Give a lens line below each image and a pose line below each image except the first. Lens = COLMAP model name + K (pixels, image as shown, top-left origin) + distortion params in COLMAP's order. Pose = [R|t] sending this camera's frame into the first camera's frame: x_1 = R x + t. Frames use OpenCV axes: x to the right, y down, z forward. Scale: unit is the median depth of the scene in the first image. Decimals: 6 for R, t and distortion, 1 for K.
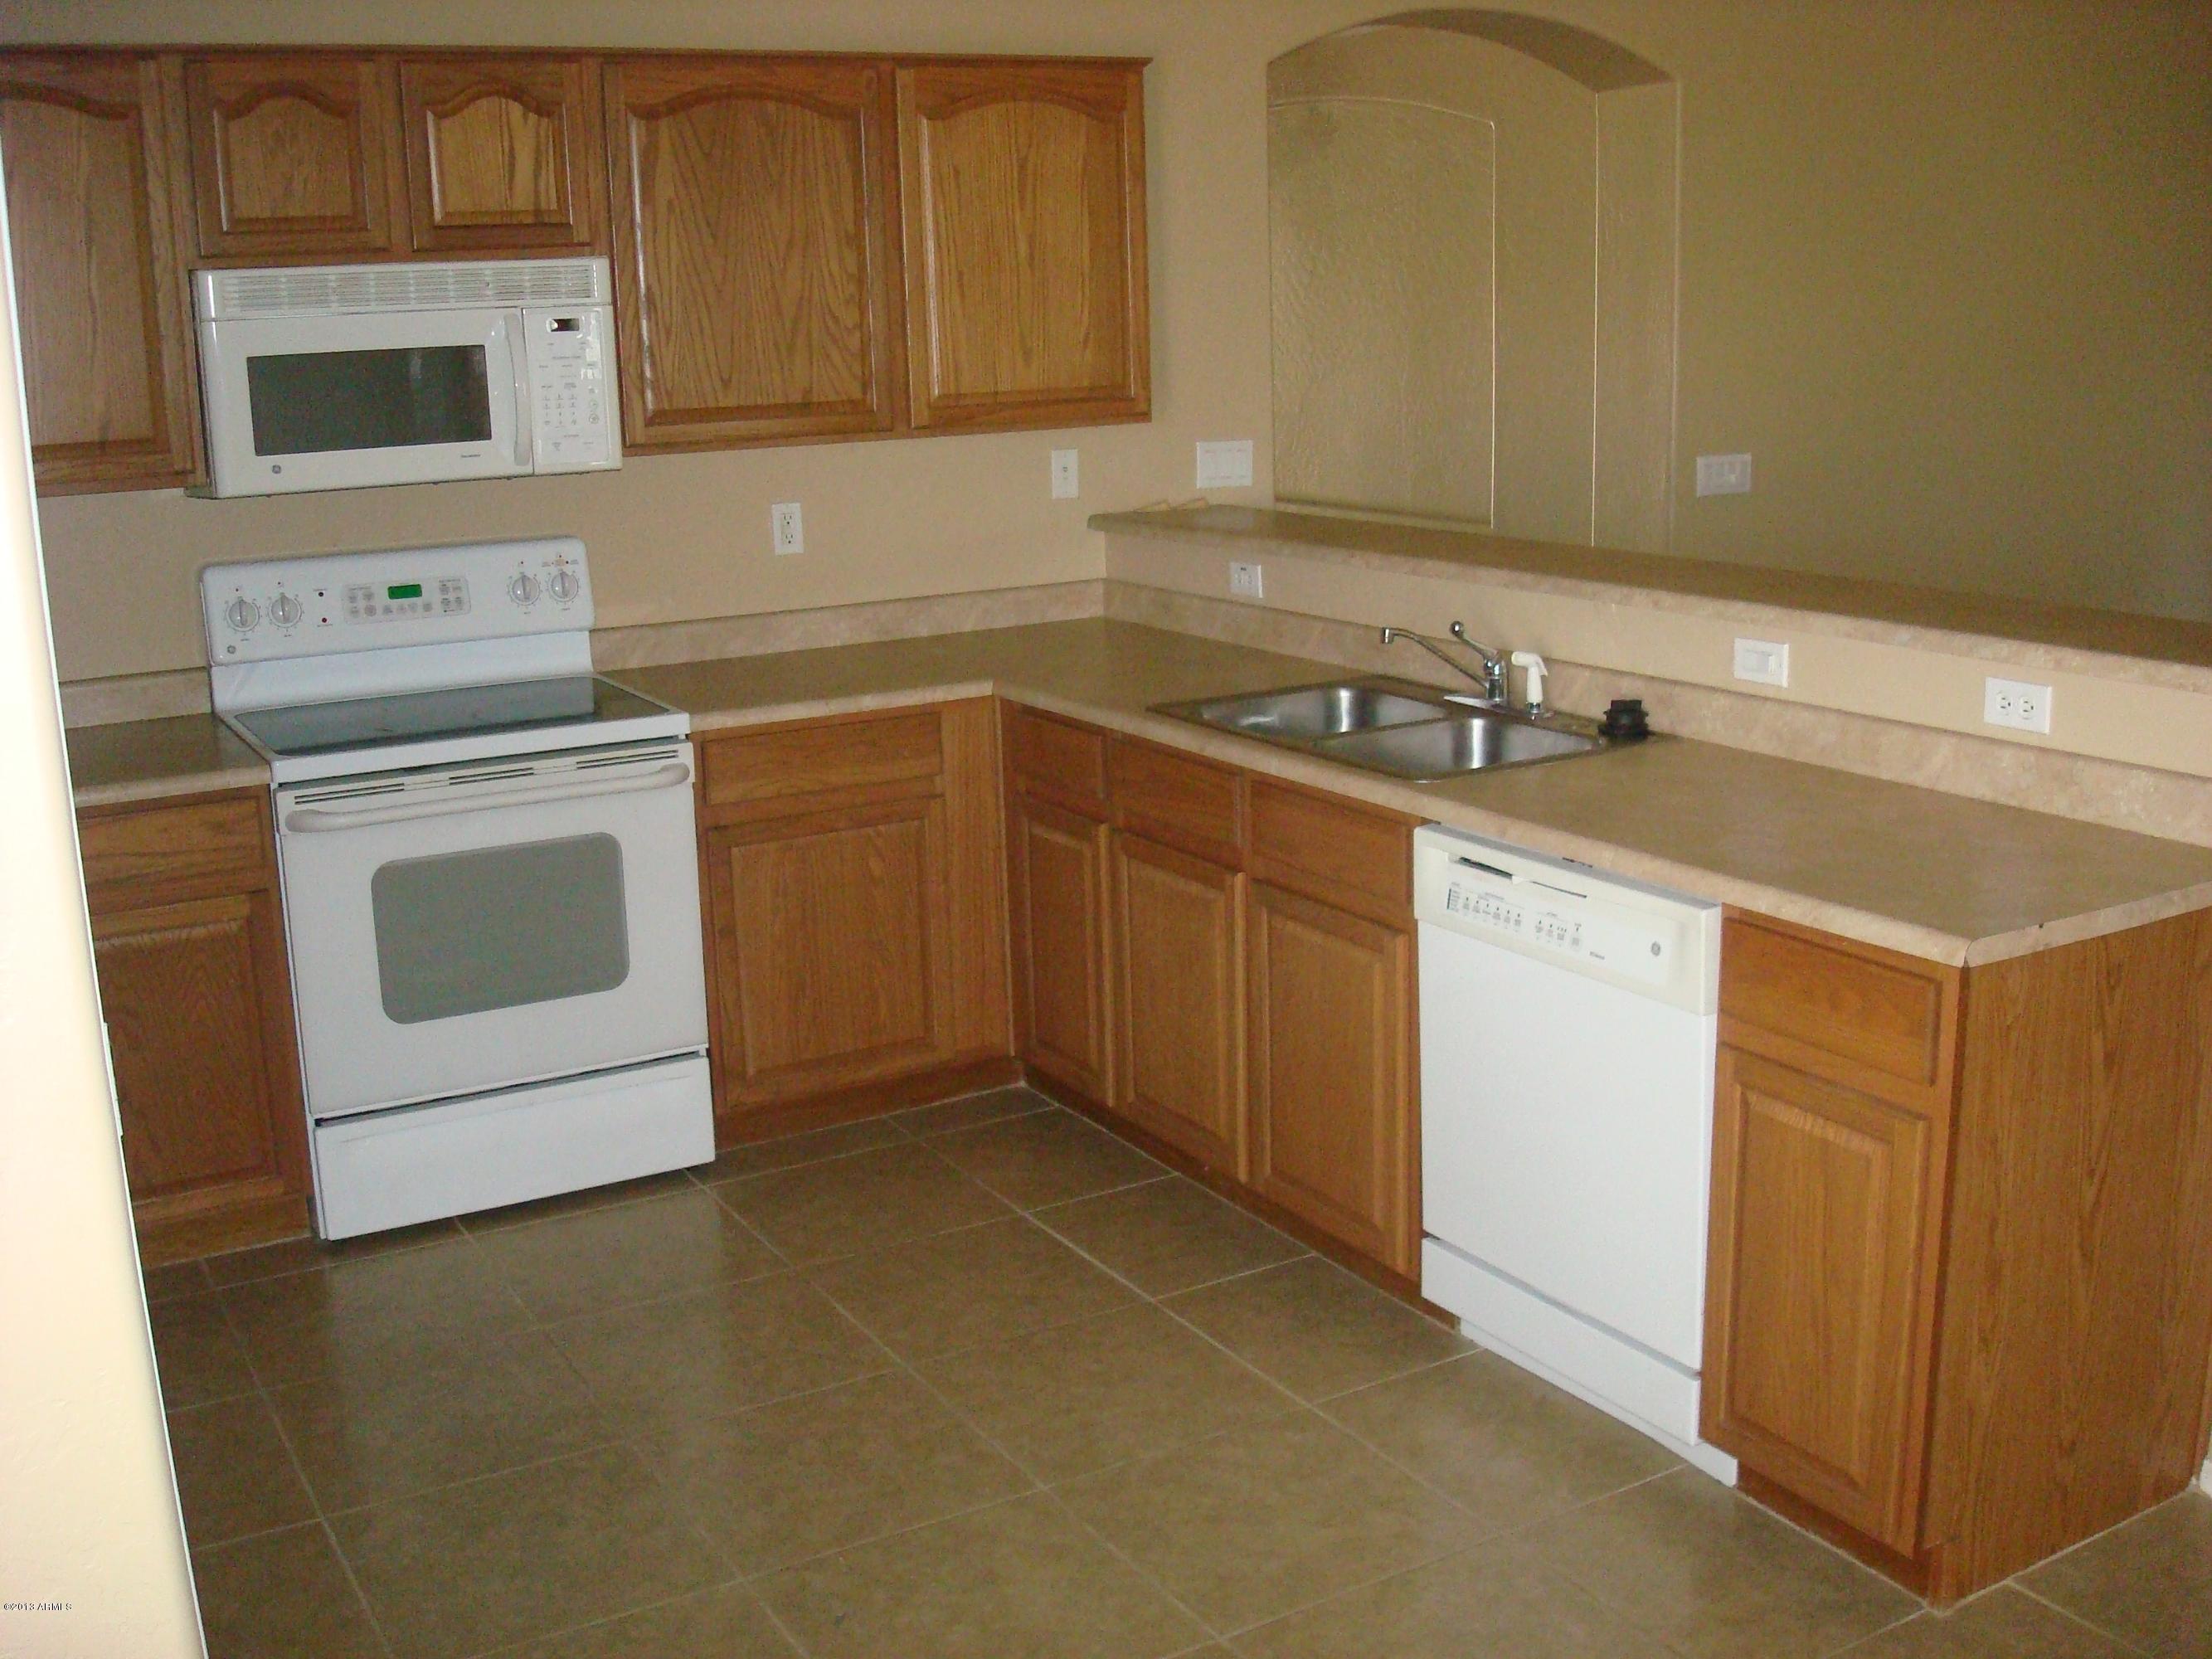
lens RADIAL K [[2275.0, 0, 1143.3], [0, 2275.0, 833.9], [0, 0, 1]] dist [-0.127113, -0.015555]
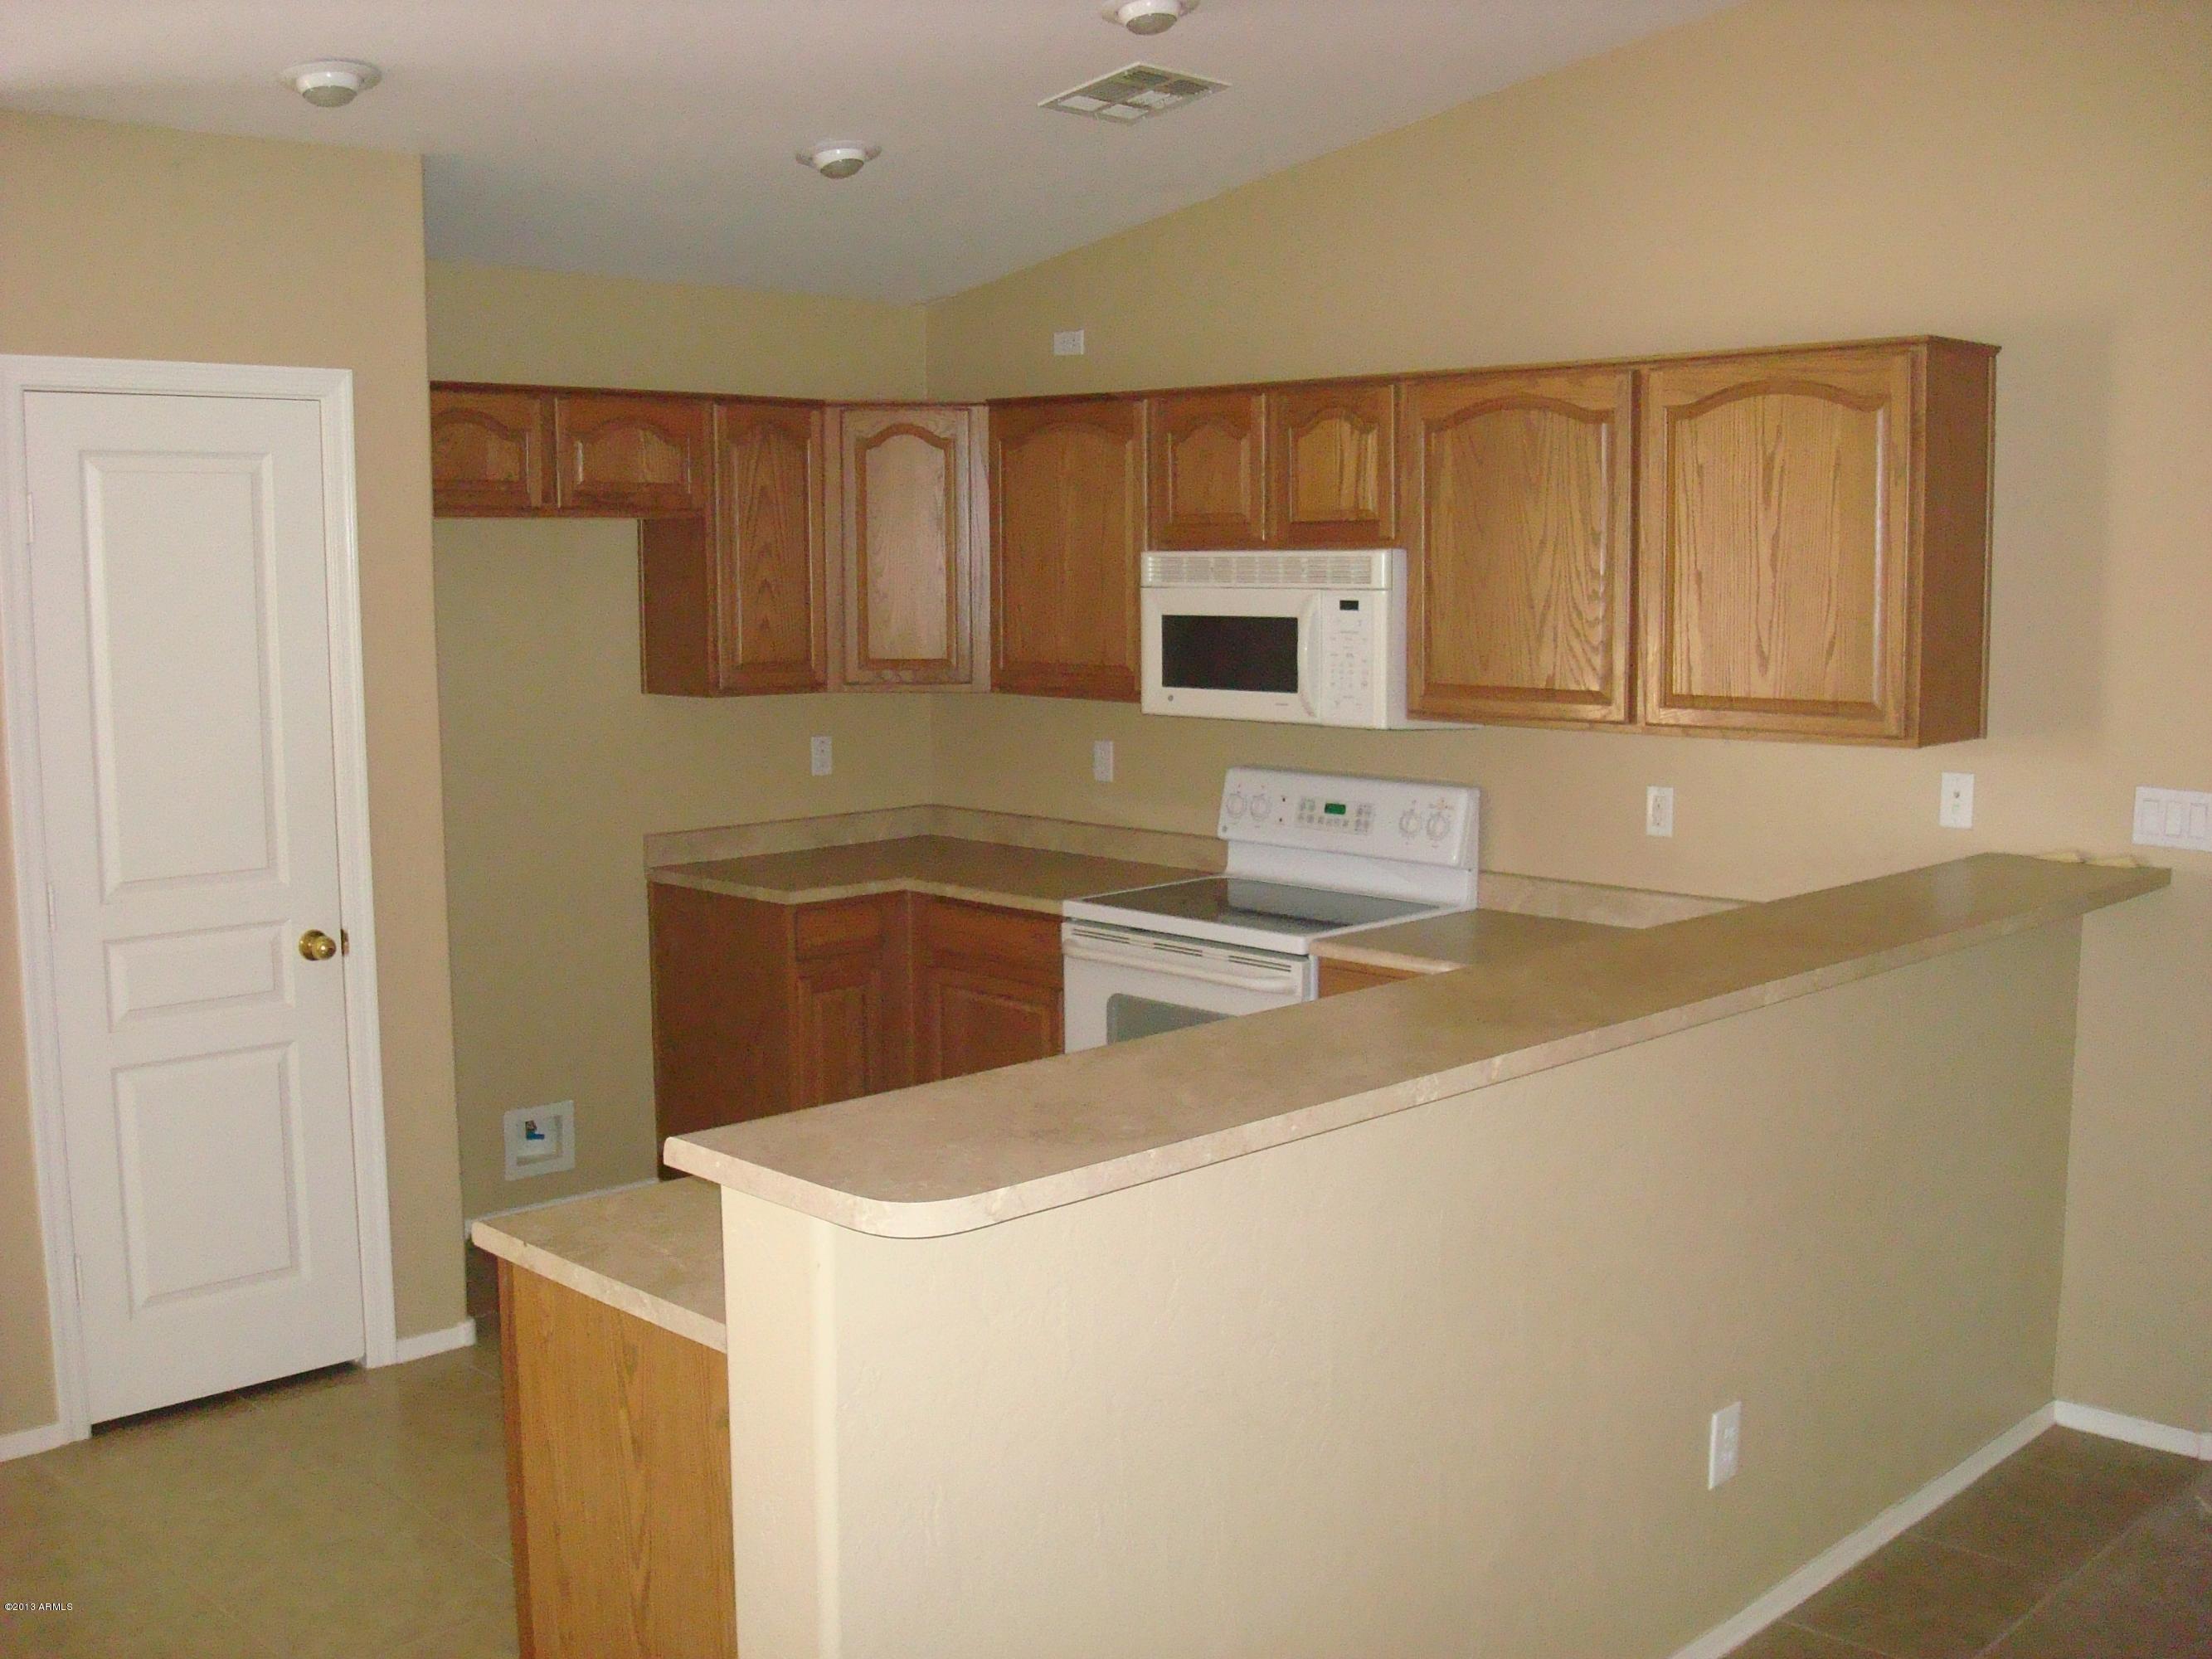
lens RADIAL K [[2275.0, 0, 1143.3], [0, 2275.0, 833.9], [0, 0, 1]] dist [-0.127113, -0.015555]
pose [[0.250043, 0.138074, -0.958339, 0.885559], [-0.224882, 0.970995, 0.081223, -0.179498], [0.941757, 0.195204, 0.273841, 0.577958]]
